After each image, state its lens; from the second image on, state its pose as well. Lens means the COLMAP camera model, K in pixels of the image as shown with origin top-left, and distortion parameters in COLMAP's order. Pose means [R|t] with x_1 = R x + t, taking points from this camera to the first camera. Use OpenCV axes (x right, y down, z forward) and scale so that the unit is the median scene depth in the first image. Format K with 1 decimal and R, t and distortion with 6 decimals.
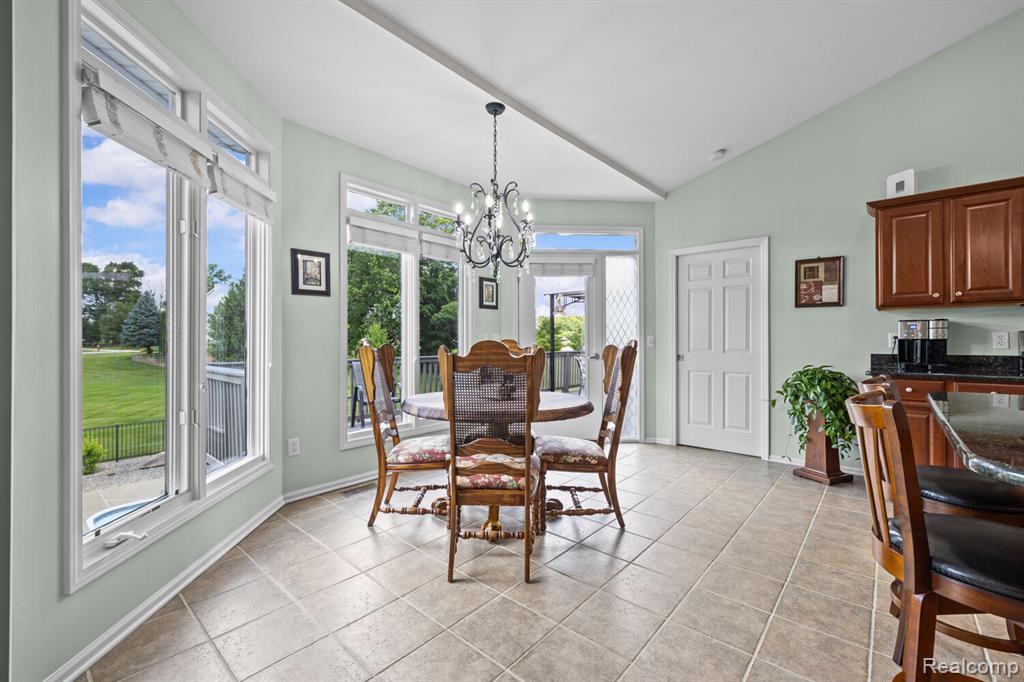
lens RADIAL K [[425.8, 0, 512.0], [0, 425.8, 341.0], [0, 0, 1]] dist [0.000677, 0.000262]
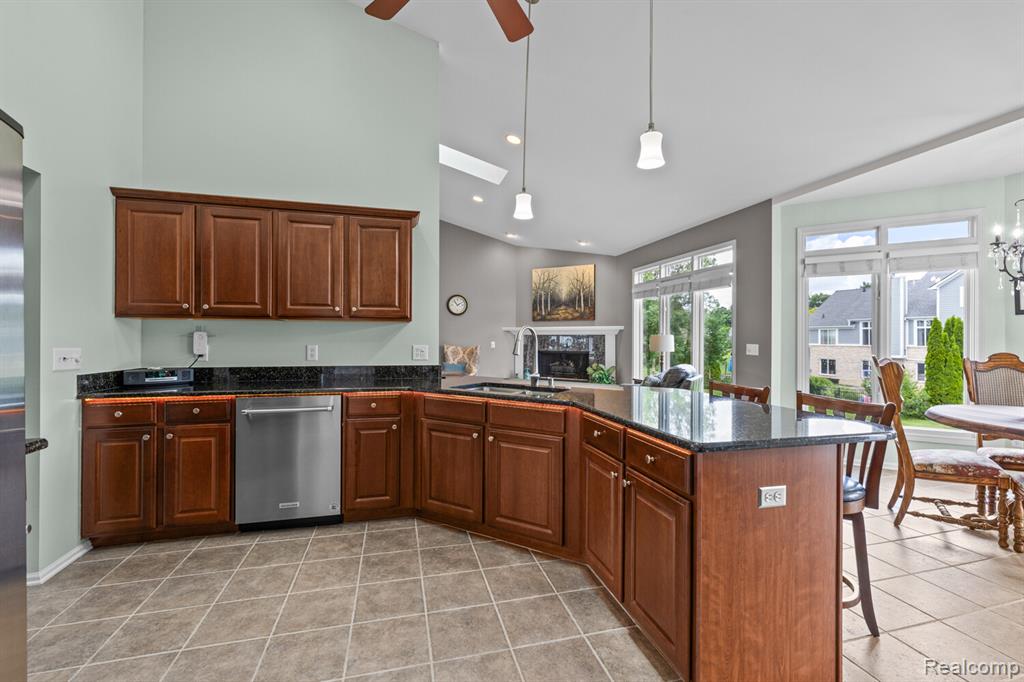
lens RADIAL K [[442.5, 0, 518.2], [0, 442.5, 338.8], [0, 0, 1]] dist [0.001237, 0.000321]
pose [[-0.553731, 0.002345, -0.832692, 1.199963], [-0.000470, 0.999995, 0.003130, -0.037994], [0.832696, 0.002125, -0.553727, 0.454536]]
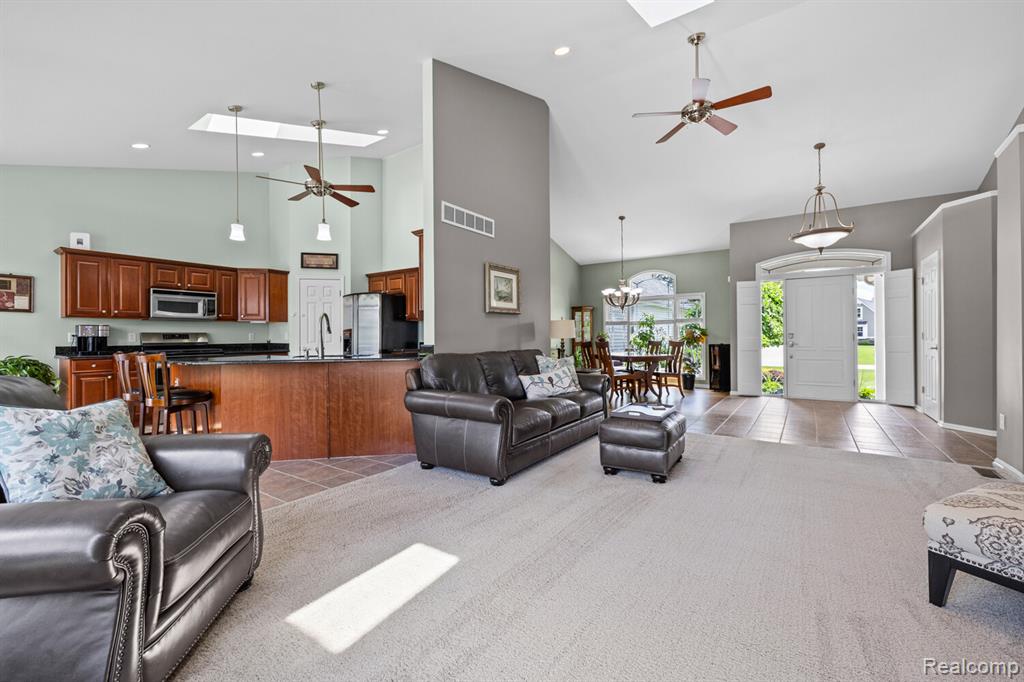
lens RADIAL K [[425.8, 0, 512.0], [0, 425.8, 341.0], [0, 0, 1]] dist [0.000677, 0.000262]
pose [[-0.104686, -0.005256, 0.994491, -0.827422], [0.007133, 0.999956, 0.006036, 0.013769], [-0.994480, 0.007725, -0.104644, -0.436839]]
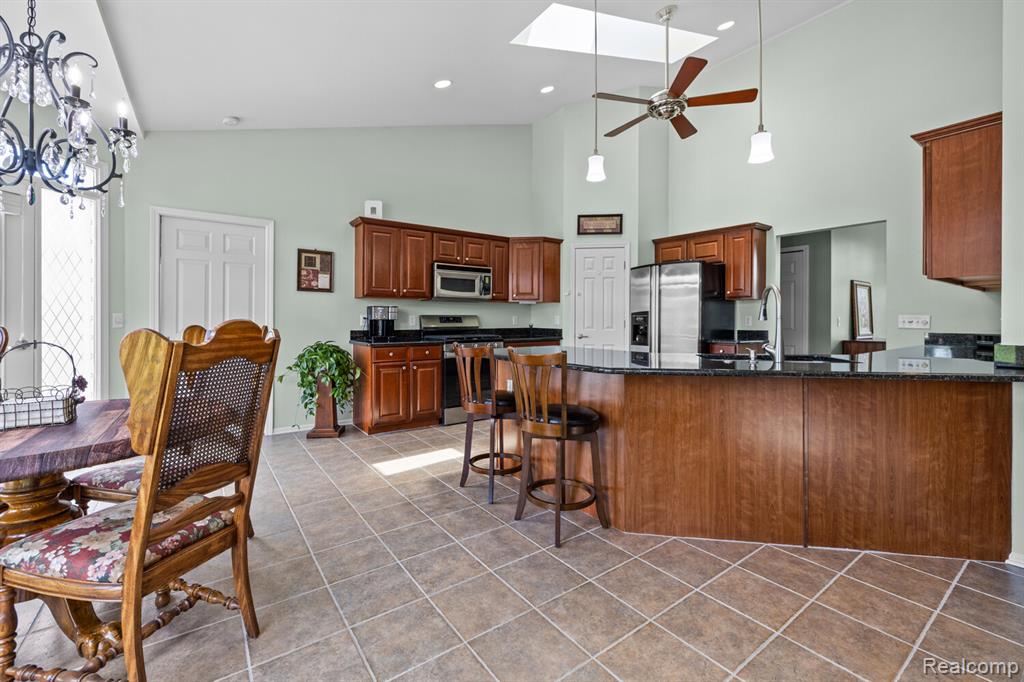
lens RADIAL K [[433.4, 0, 508.4], [0, 433.4, 325.4], [0, 0, 1]] dist [-0.001989, -0.000136]
pose [[0.232715, -0.008723, 0.972506, -0.357197], [-0.003630, 0.999945, 0.009837, -0.000731], [-0.972538, -0.005820, 0.232670, 0.224569]]
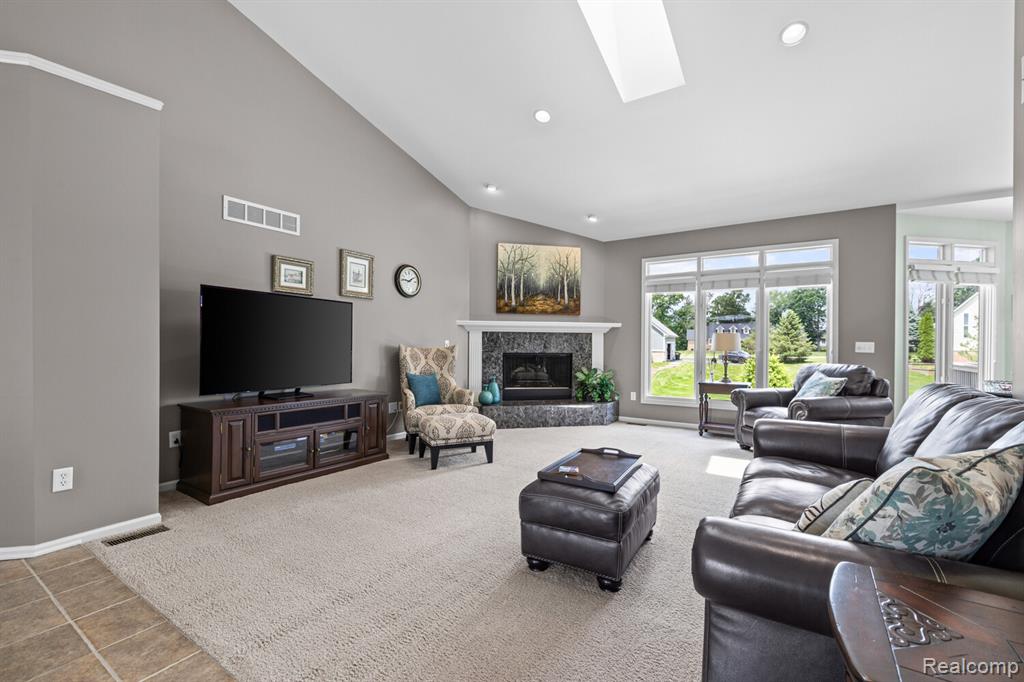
lens RADIAL K [[431.7, 0, 512.0], [0, 431.7, 341.0], [0, 0, 1]] dist [-0.001426, 0.000321]
pose [[0.125485, -0.005476, -0.992080, 0.852760], [-0.007806, 0.999948, -0.006507, -0.000275], [0.992065, 0.008561, 0.125436, -1.096585]]
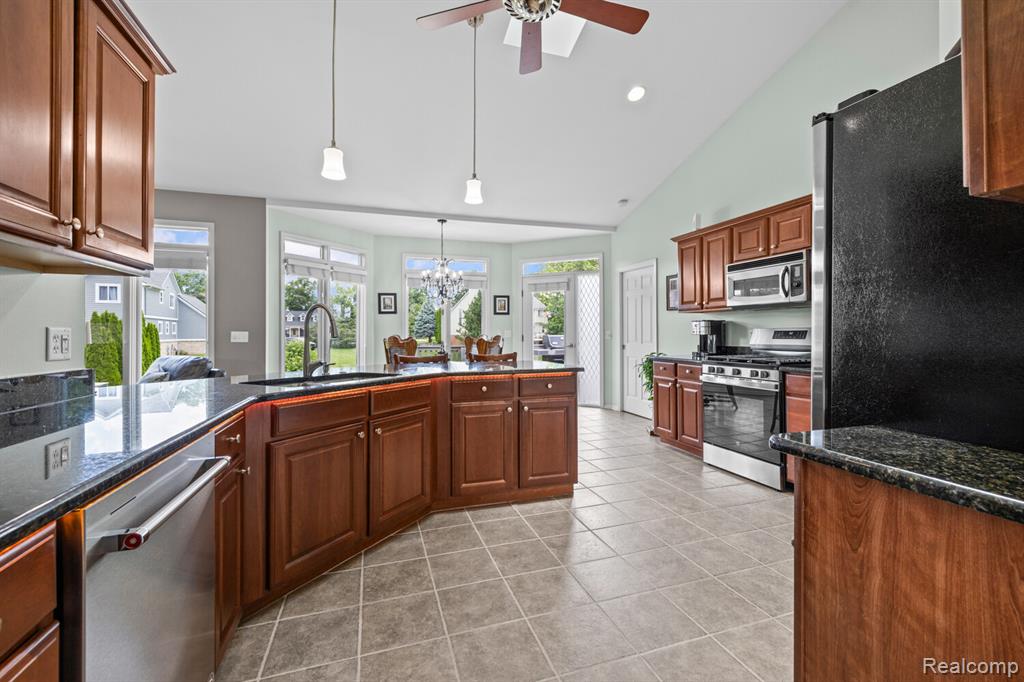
lens RADIAL K [[431.7, 0, 512.0], [0, 431.7, 341.0], [0, 0, 1]] dist [-0.001426, 0.000321]
pose [[0.856326, 0.009523, -0.516348, 1.093695], [0.000544, 0.999813, 0.019341, -0.011009], [0.516435, -0.016843, 0.856160, -0.497387]]
